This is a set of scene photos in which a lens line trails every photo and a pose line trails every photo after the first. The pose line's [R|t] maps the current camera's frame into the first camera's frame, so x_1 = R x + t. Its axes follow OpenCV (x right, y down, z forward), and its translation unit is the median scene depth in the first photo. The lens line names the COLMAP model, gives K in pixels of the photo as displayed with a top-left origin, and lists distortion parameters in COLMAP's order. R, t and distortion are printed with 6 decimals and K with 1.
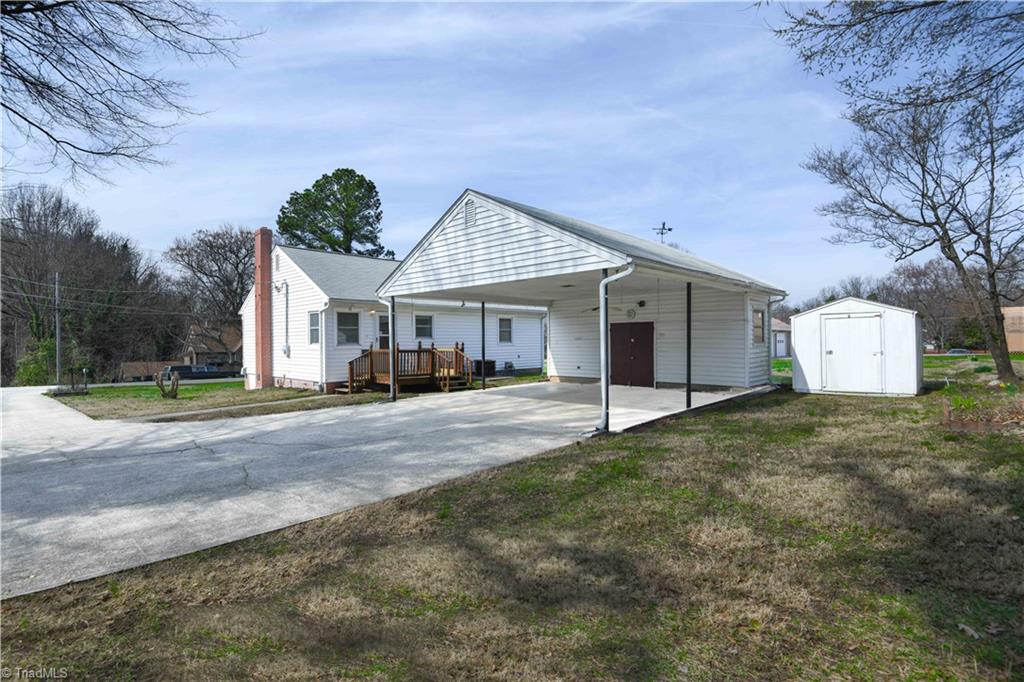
lens RADIAL K [[469.7, 0, 531.2], [0, 469.7, 344.5], [0, 0, 1]] dist [0.004993, -0.013006]
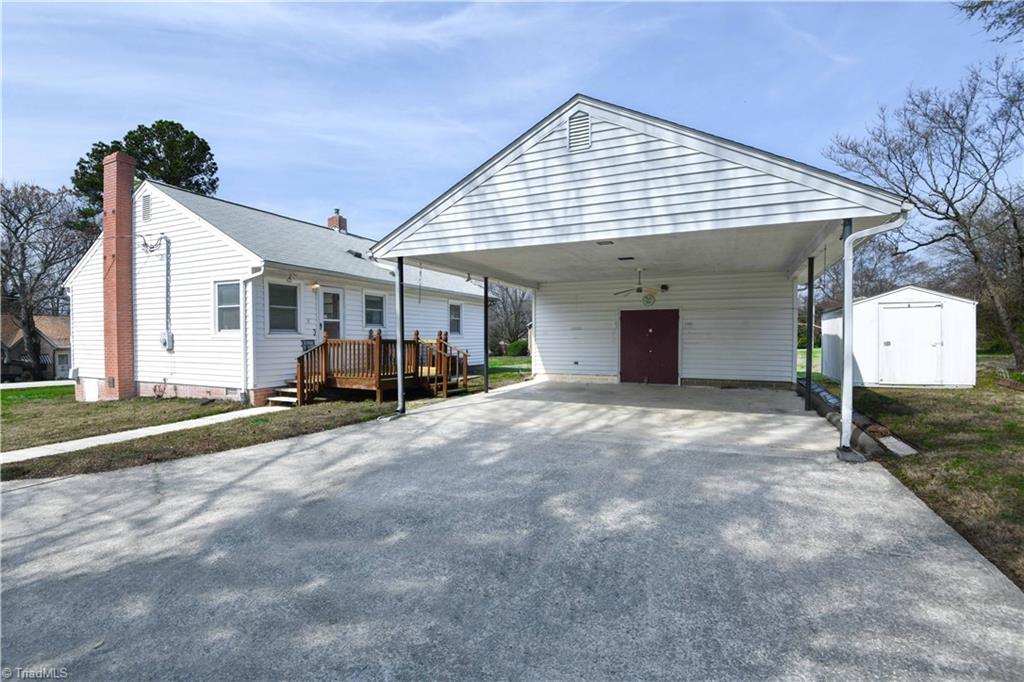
lens RADIAL K [[469.7, 0, 519.1], [0, 469.7, 346.2], [0, 0, 1]] dist [0.004993, -0.013006]
pose [[0.955489, 0.001722, 0.295021, -0.276065], [-0.004283, 0.999959, 0.008034, 0.014130], [-0.294995, -0.008940, 0.955457, 0.257700]]
